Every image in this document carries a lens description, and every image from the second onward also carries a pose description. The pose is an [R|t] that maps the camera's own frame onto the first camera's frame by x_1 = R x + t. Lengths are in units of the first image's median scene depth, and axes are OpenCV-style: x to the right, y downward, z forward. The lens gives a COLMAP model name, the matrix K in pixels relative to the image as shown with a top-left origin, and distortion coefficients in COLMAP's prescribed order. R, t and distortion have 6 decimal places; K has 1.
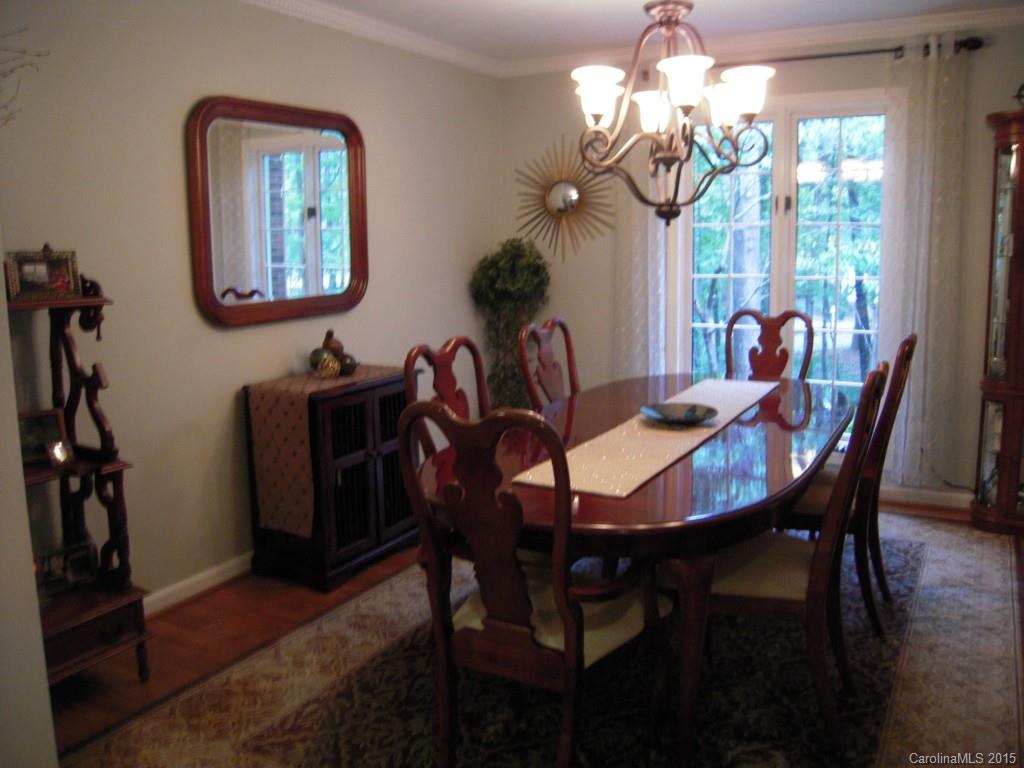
lens RADIAL K [[846.1, 0, 515.9], [0, 846.1, 358.6], [0, 0, 1]] dist [-0.114379, 0.043537]
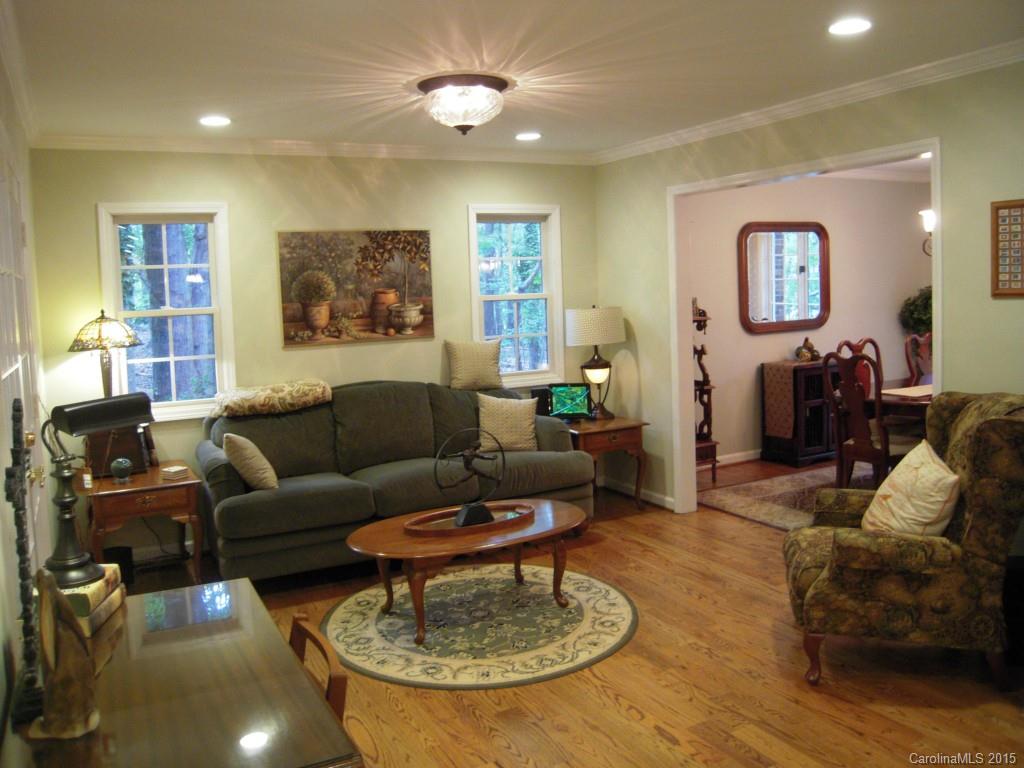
lens RADIAL K [[846.1, 0, 515.9], [0, 846.1, 358.6], [0, 0, 1]] dist [-0.114379, 0.043537]
pose [[0.837922, 0.024672, -0.545233, 0.273060], [-0.048927, 0.998351, -0.030016, 0.108528], [0.543593, 0.051828, 0.837747, -0.991950]]
